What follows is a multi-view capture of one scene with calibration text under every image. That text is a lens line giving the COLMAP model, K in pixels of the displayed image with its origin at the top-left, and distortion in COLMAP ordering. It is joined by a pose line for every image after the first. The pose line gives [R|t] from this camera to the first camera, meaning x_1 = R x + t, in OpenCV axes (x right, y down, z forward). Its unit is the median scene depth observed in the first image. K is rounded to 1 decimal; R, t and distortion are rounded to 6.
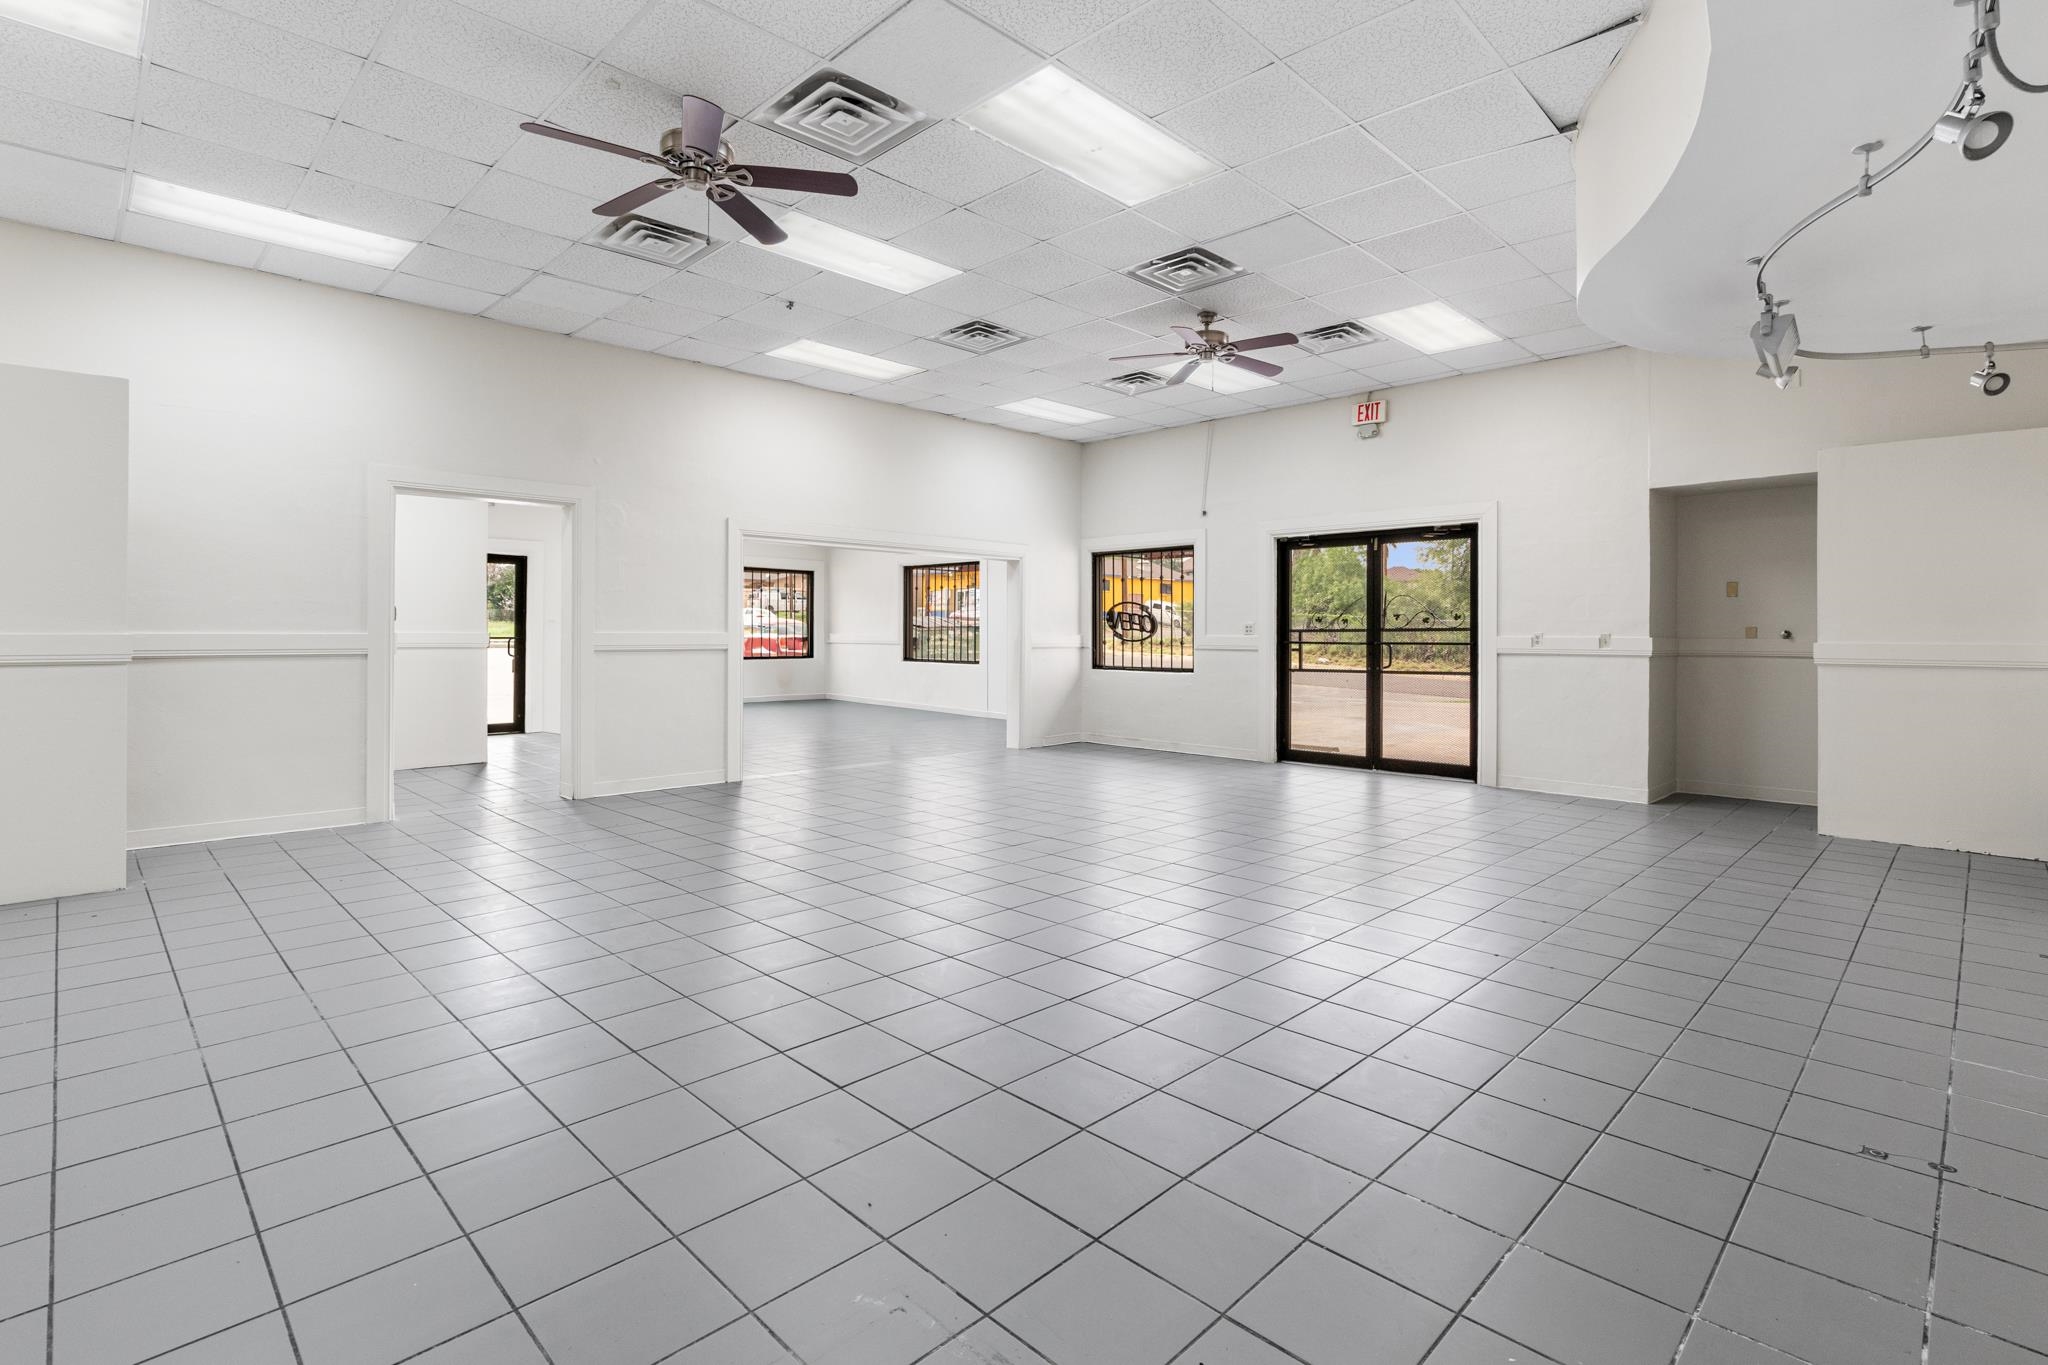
lens RADIAL K [[965.3, 0, 1025.6], [0, 965.3, 618.7], [0, 0, 1]] dist [-0.000122, 0.000030]
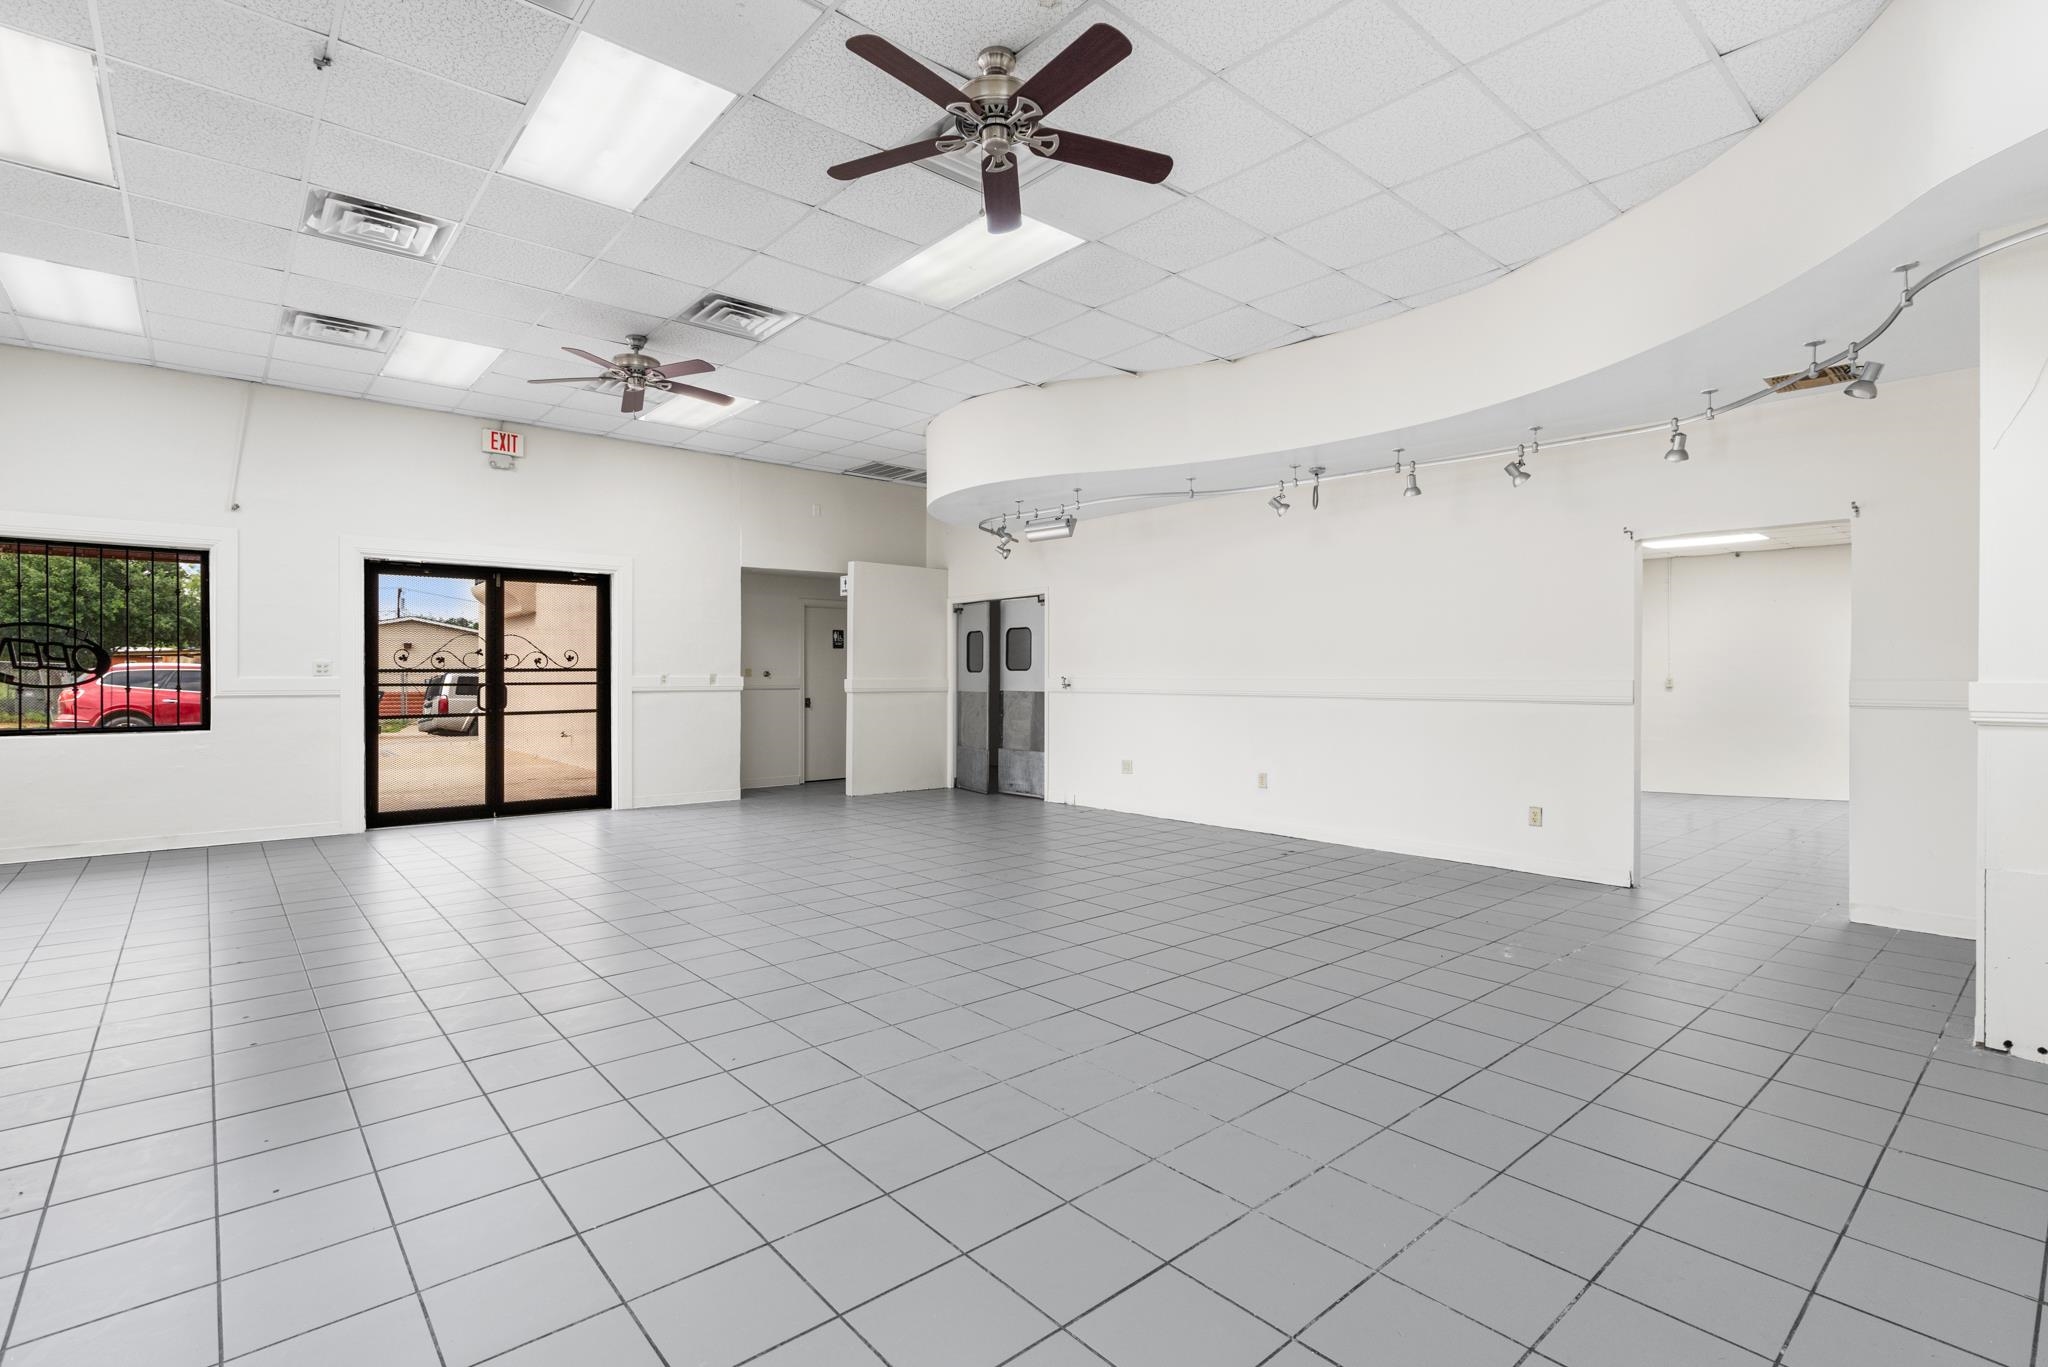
lens RADIAL K [[949.0, 0, 1024.0], [0, 949.0, 683.5], [0, 0, 1]] dist [-0.003018, -0.000343]
pose [[0.074702, -0.011248, 0.997142, -0.545285], [-0.012398, 0.999849, 0.012207, 0.006971], [-0.997129, -0.013274, 0.074552, 0.414635]]
